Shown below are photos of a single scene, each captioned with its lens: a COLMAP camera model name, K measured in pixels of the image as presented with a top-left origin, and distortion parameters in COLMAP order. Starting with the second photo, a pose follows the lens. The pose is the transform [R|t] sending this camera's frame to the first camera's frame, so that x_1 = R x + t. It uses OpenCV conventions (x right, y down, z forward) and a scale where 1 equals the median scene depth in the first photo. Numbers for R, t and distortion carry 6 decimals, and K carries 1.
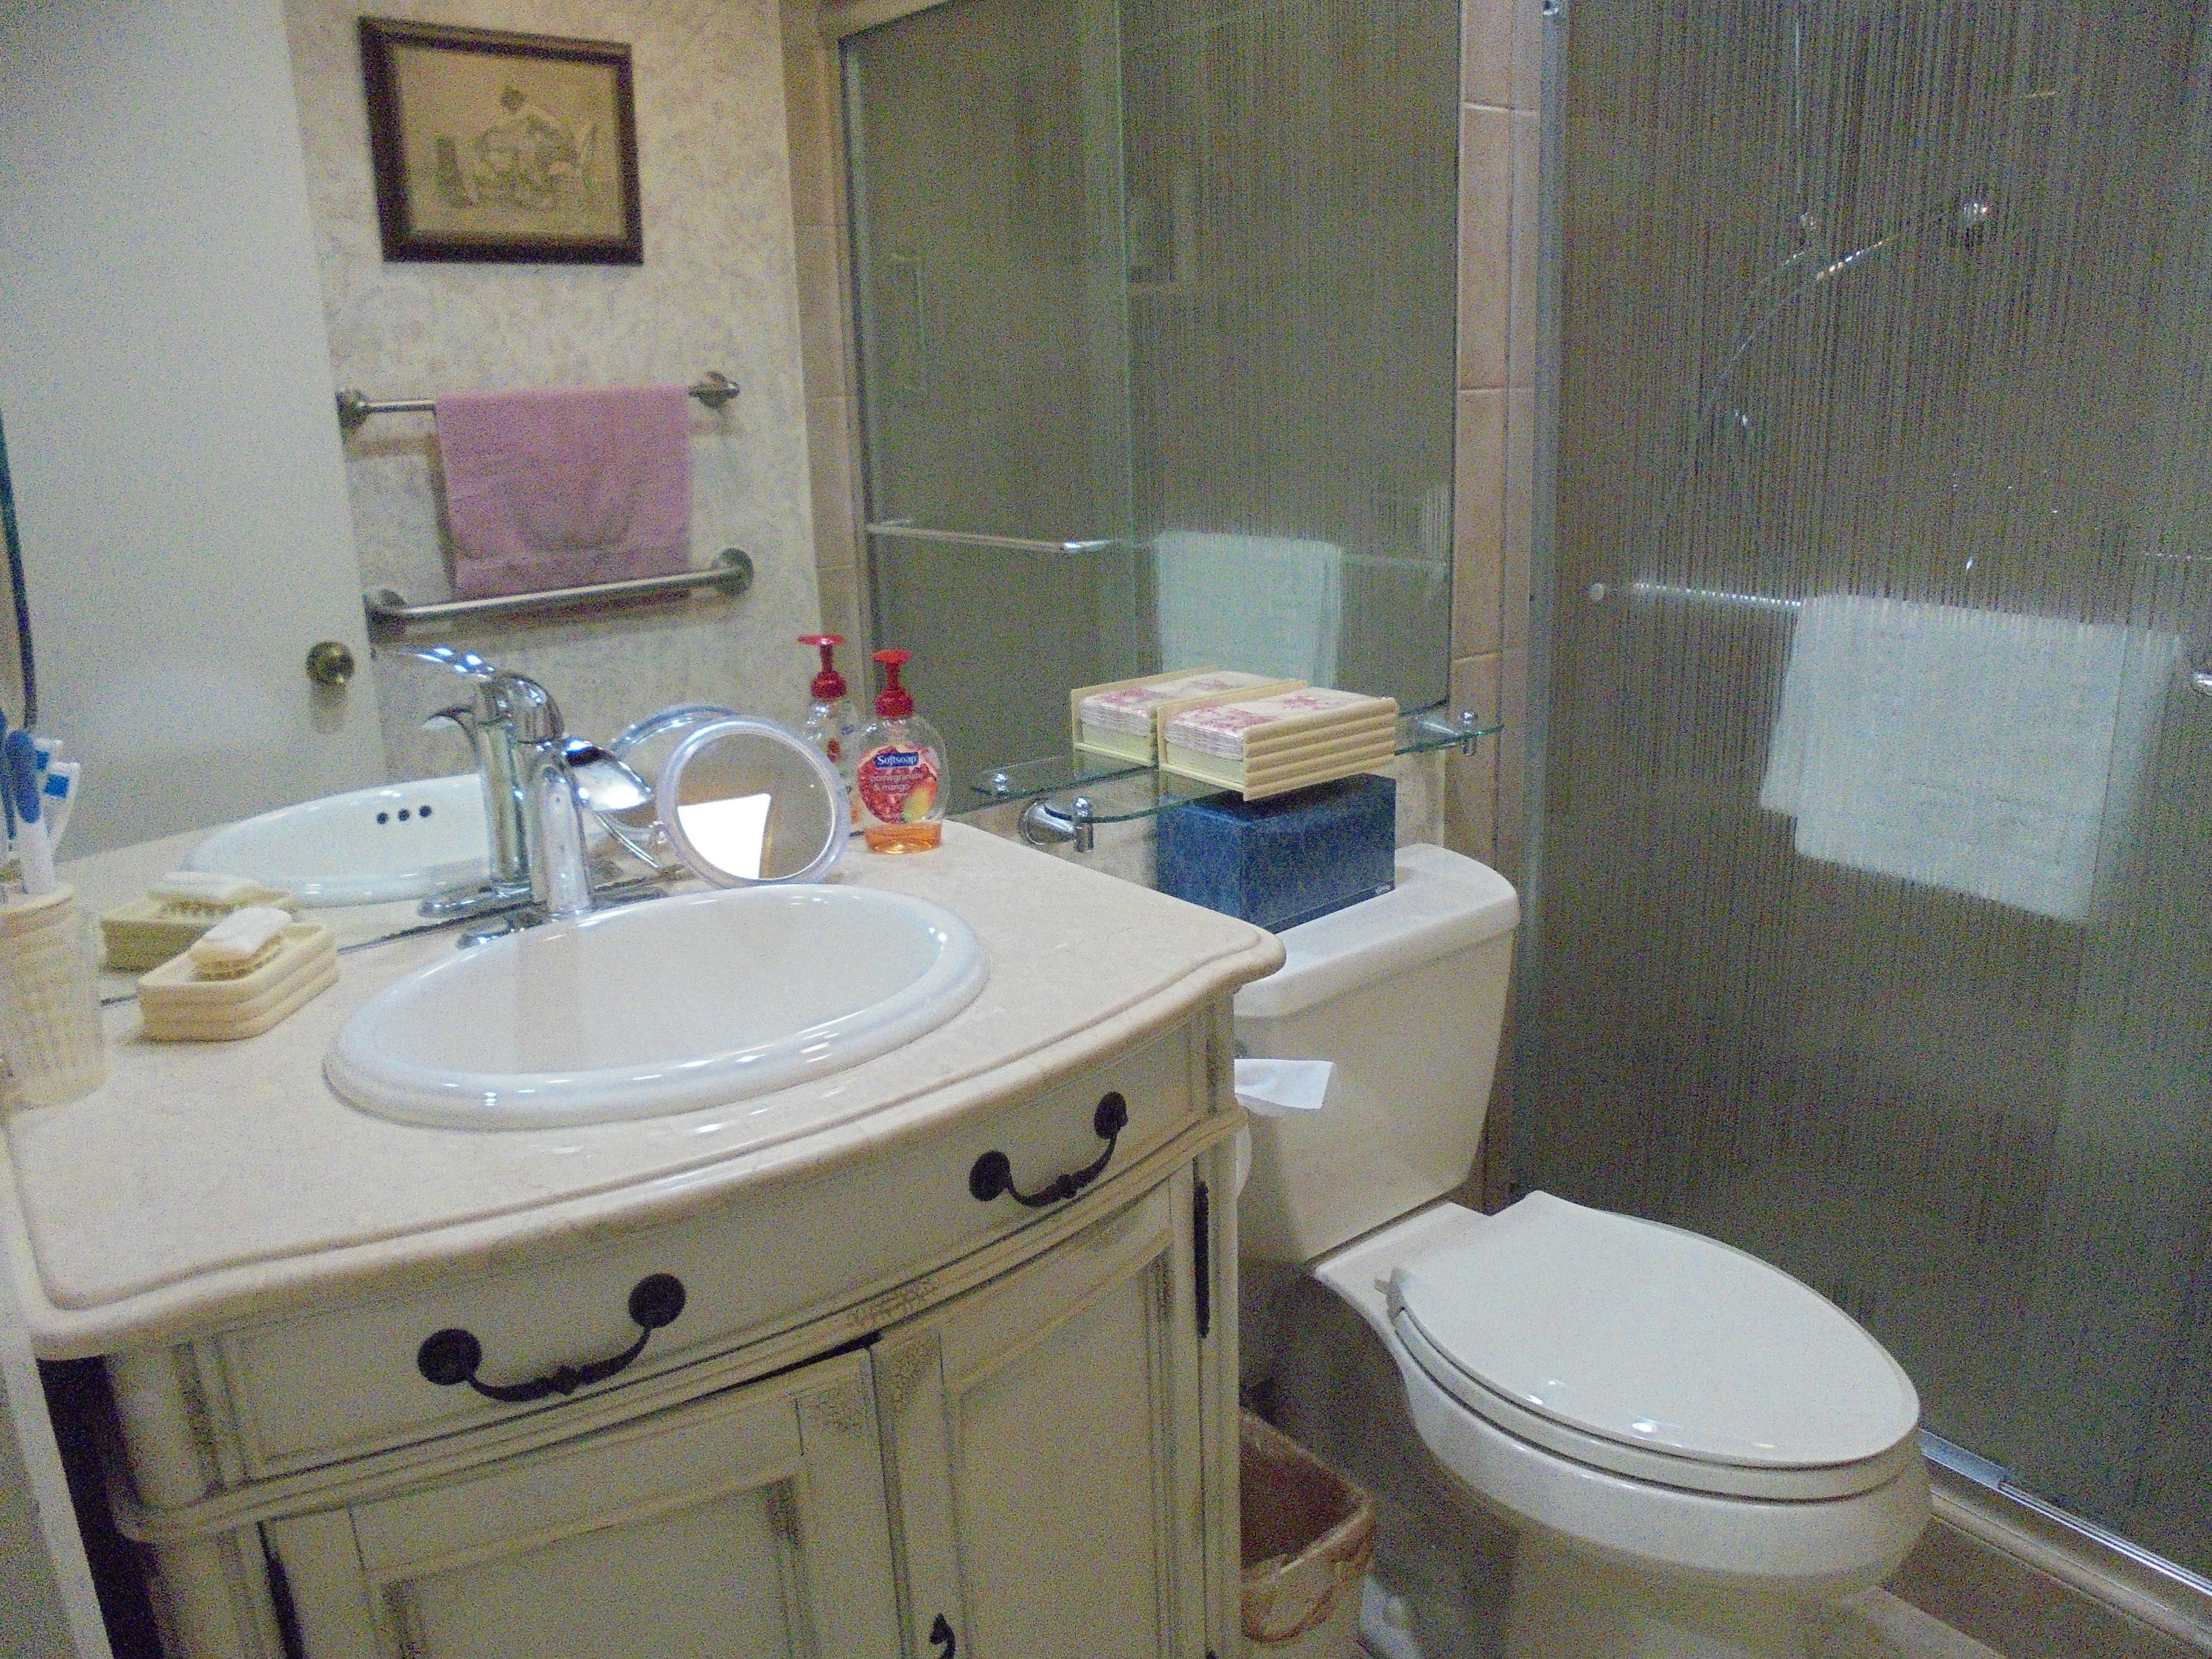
lens RADIAL K [[1670.4, 0, 1106.0], [0, 1670.4, 829.5], [0, 0, 1]] dist [-0.129579, 0.112278]
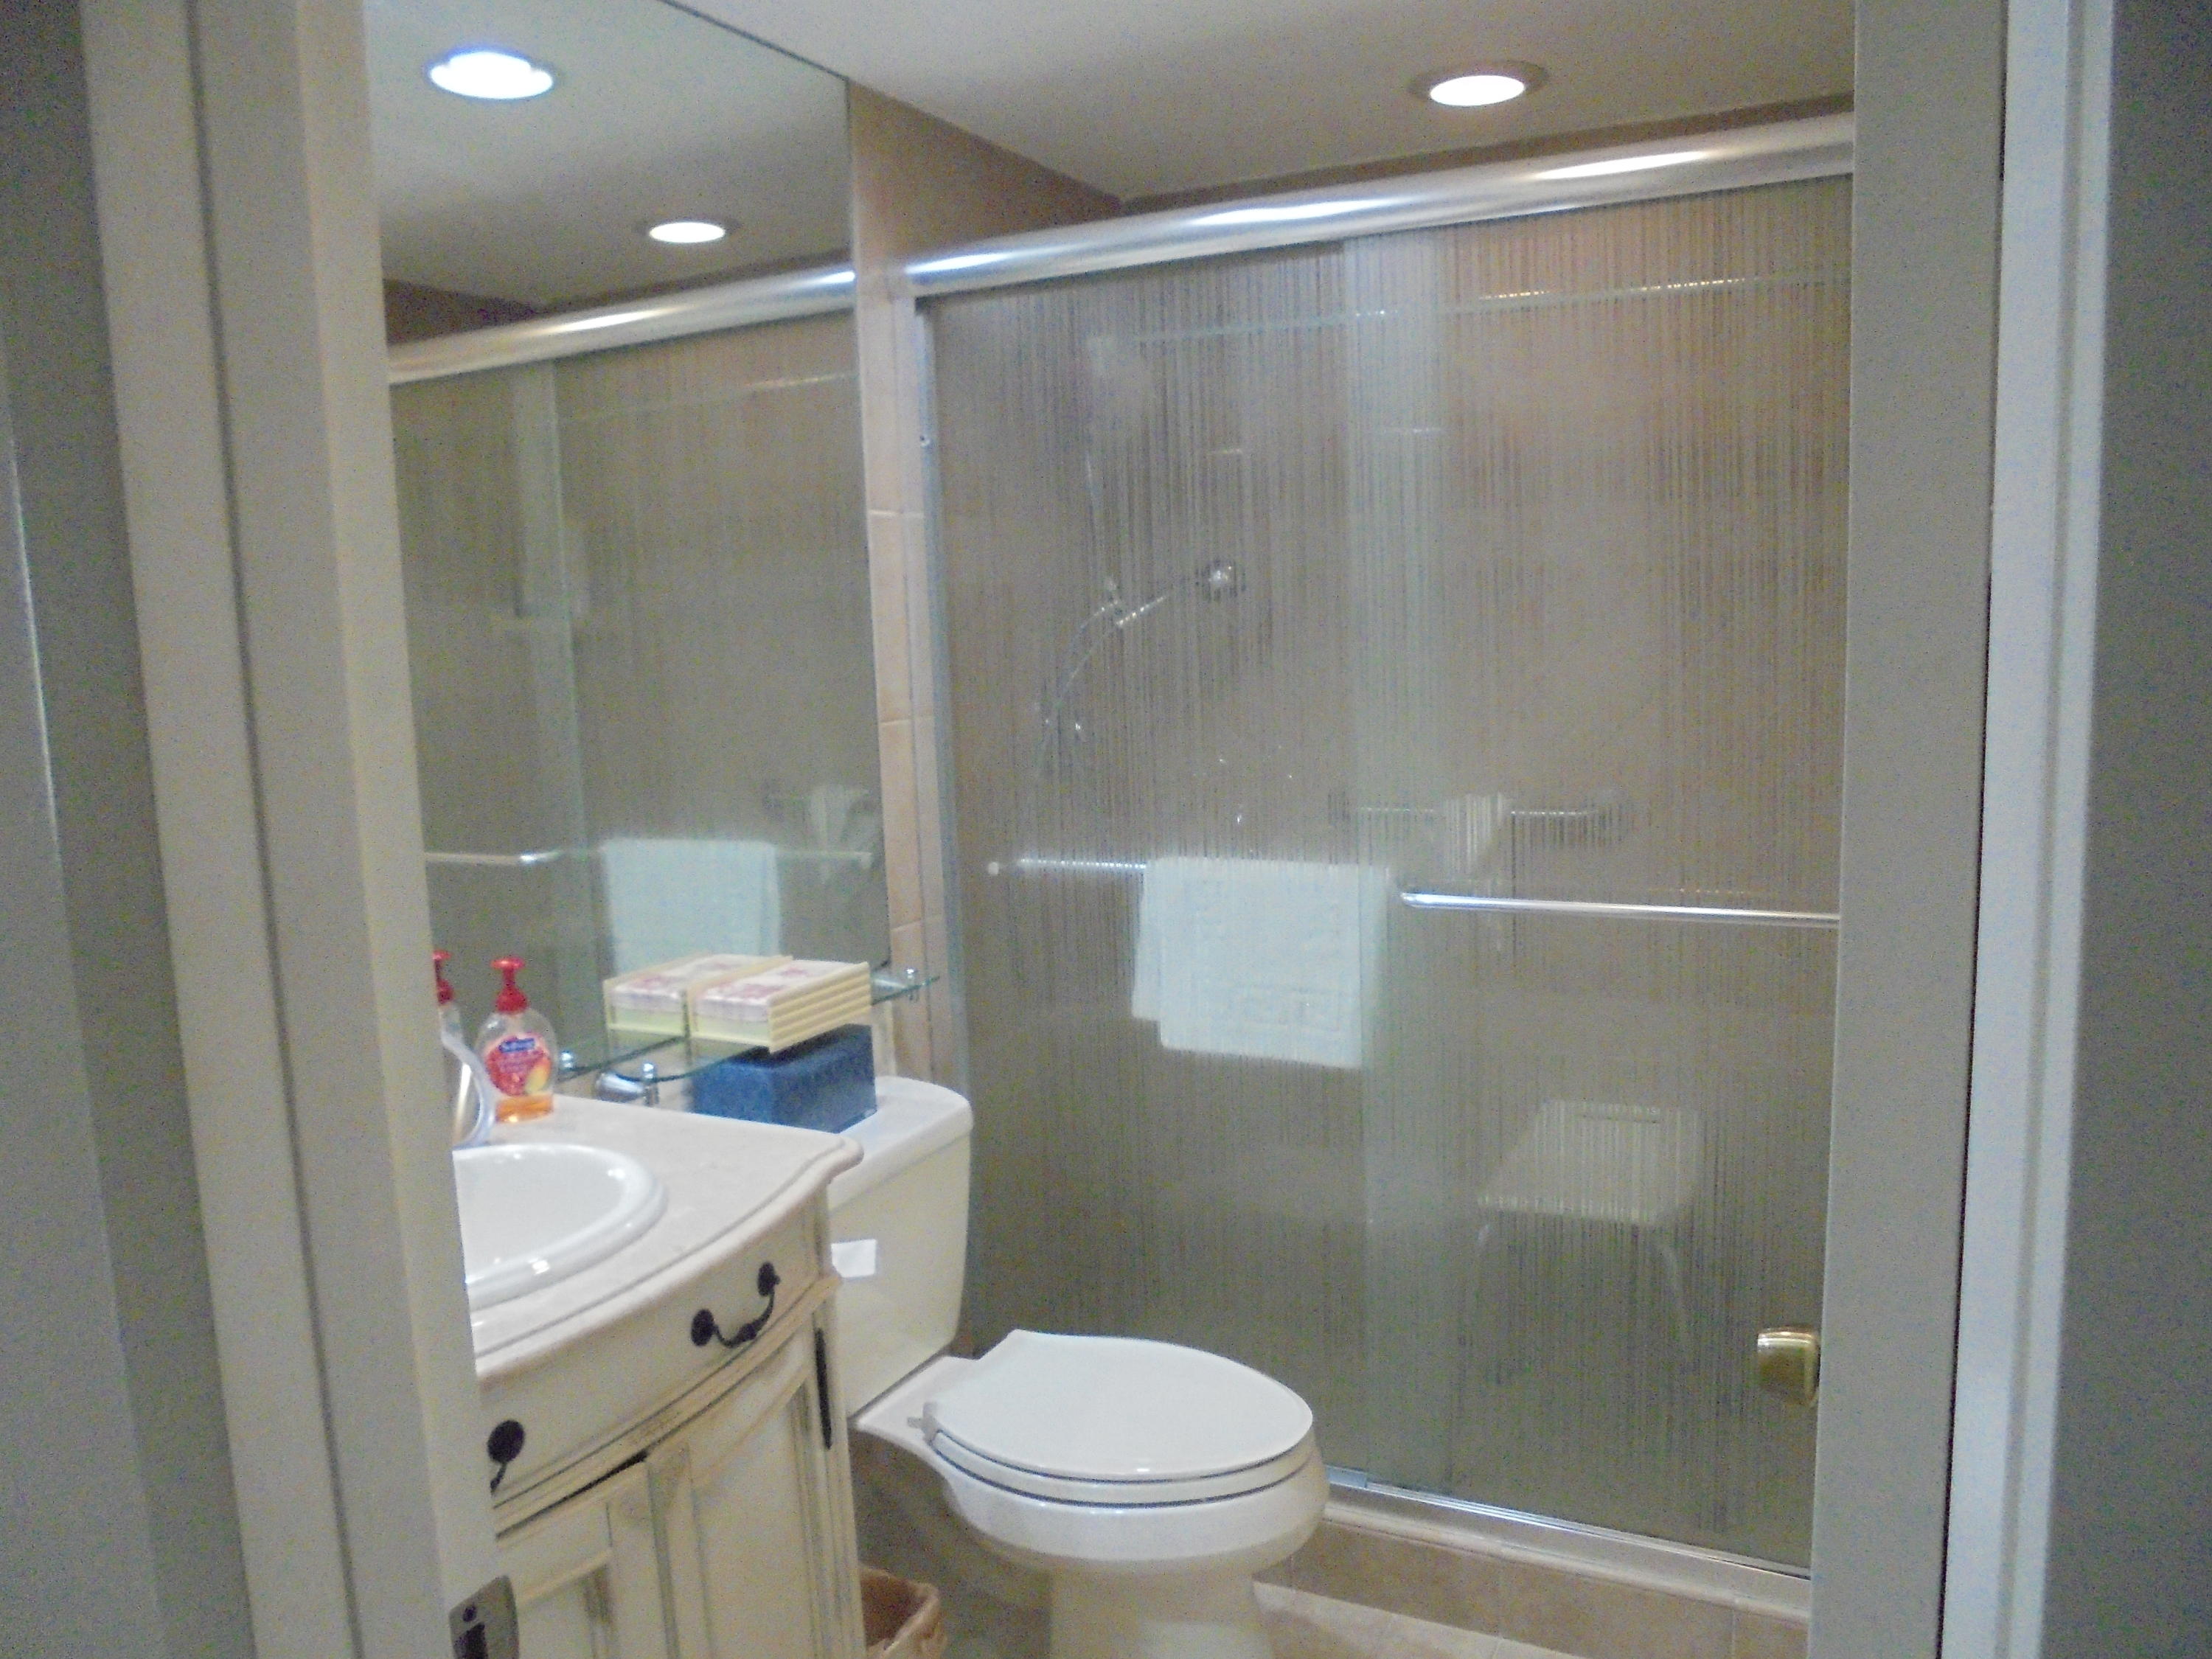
lens RADIAL K [[1670.4, 0, 1106.0], [0, 1670.4, 829.5], [0, 0, 1]] dist [-0.129579, 0.112278]
pose [[0.910364, -0.060850, 0.409310, -0.191706], [0.125929, 0.982954, -0.133954, 0.017223], [-0.394182, 0.173491, 0.902509, -0.281046]]
